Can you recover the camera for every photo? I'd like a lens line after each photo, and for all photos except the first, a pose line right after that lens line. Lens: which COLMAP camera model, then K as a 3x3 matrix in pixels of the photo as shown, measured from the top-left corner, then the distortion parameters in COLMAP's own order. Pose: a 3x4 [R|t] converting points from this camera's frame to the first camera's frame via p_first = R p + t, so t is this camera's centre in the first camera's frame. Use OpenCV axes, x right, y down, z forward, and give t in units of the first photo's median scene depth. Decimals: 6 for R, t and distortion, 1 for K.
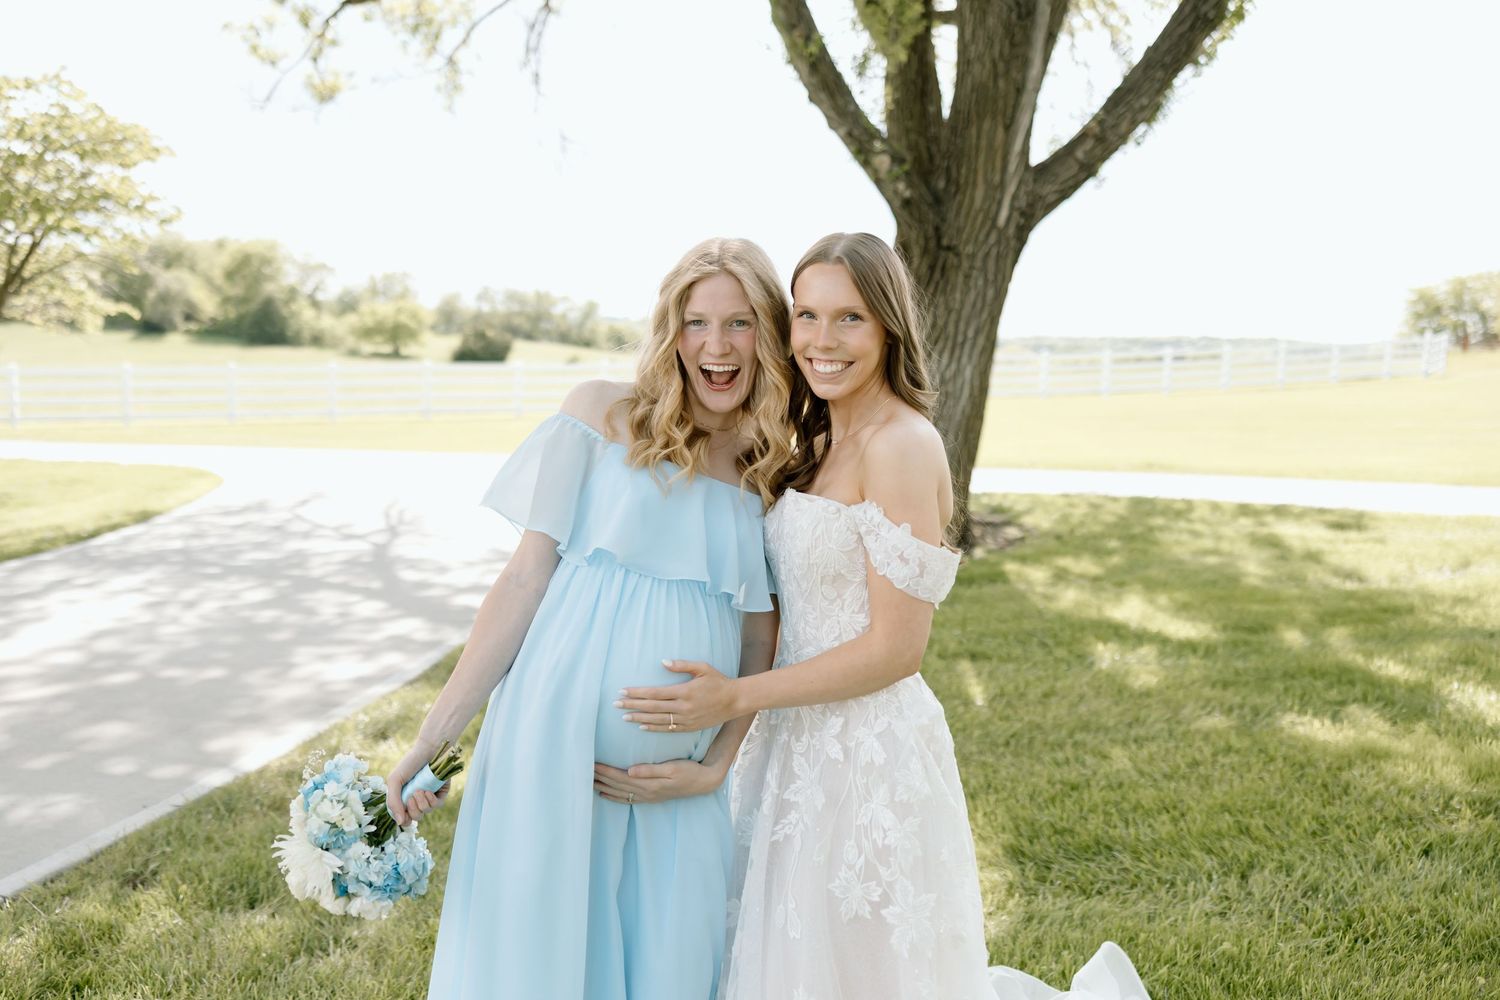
lens RADIAL K [[1282.6, 0, 692.6], [0, 1282.6, 493.4], [0, 0, 1]] dist [-0.001077, -0.004057]
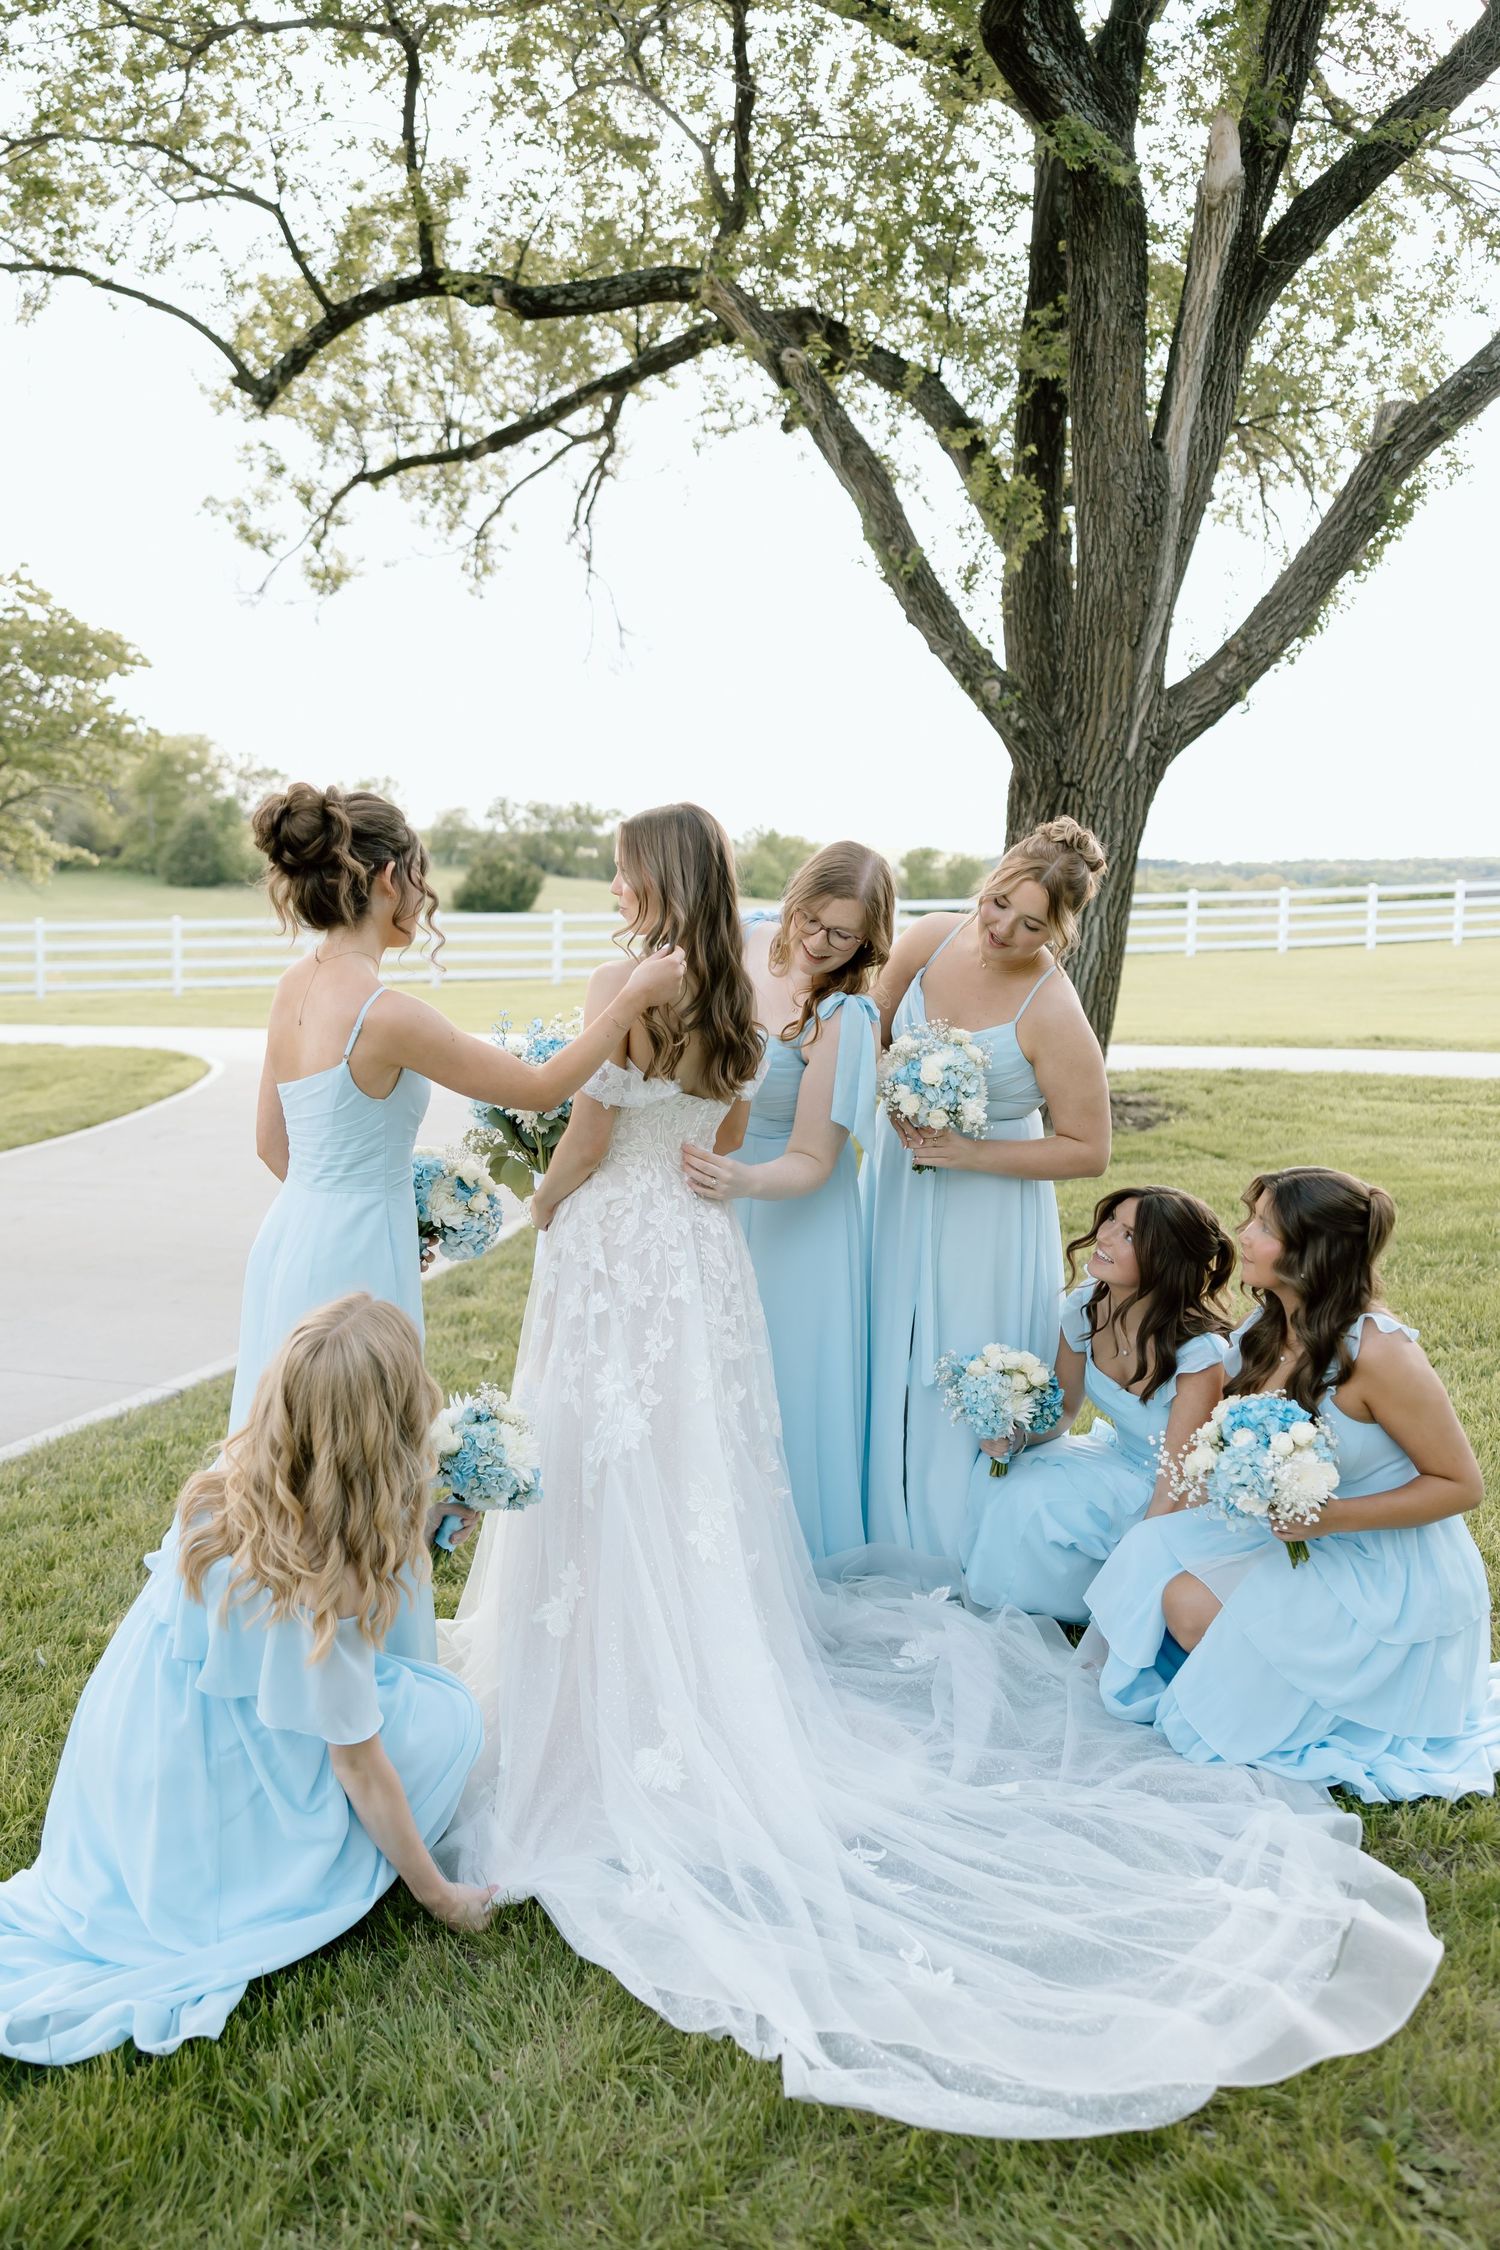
lens RADIAL K [[1848.0, 0, 740.3], [0, 1848.0, 1112.4], [0, 0, 1]] dist [-0.003993, 0.007163]
pose [[0.999429, -0.007152, -0.033034, 0.014380], [0.007497, 0.999918, 0.010350, 0.018323], [0.032957, -0.010592, 0.999401, -0.273269]]
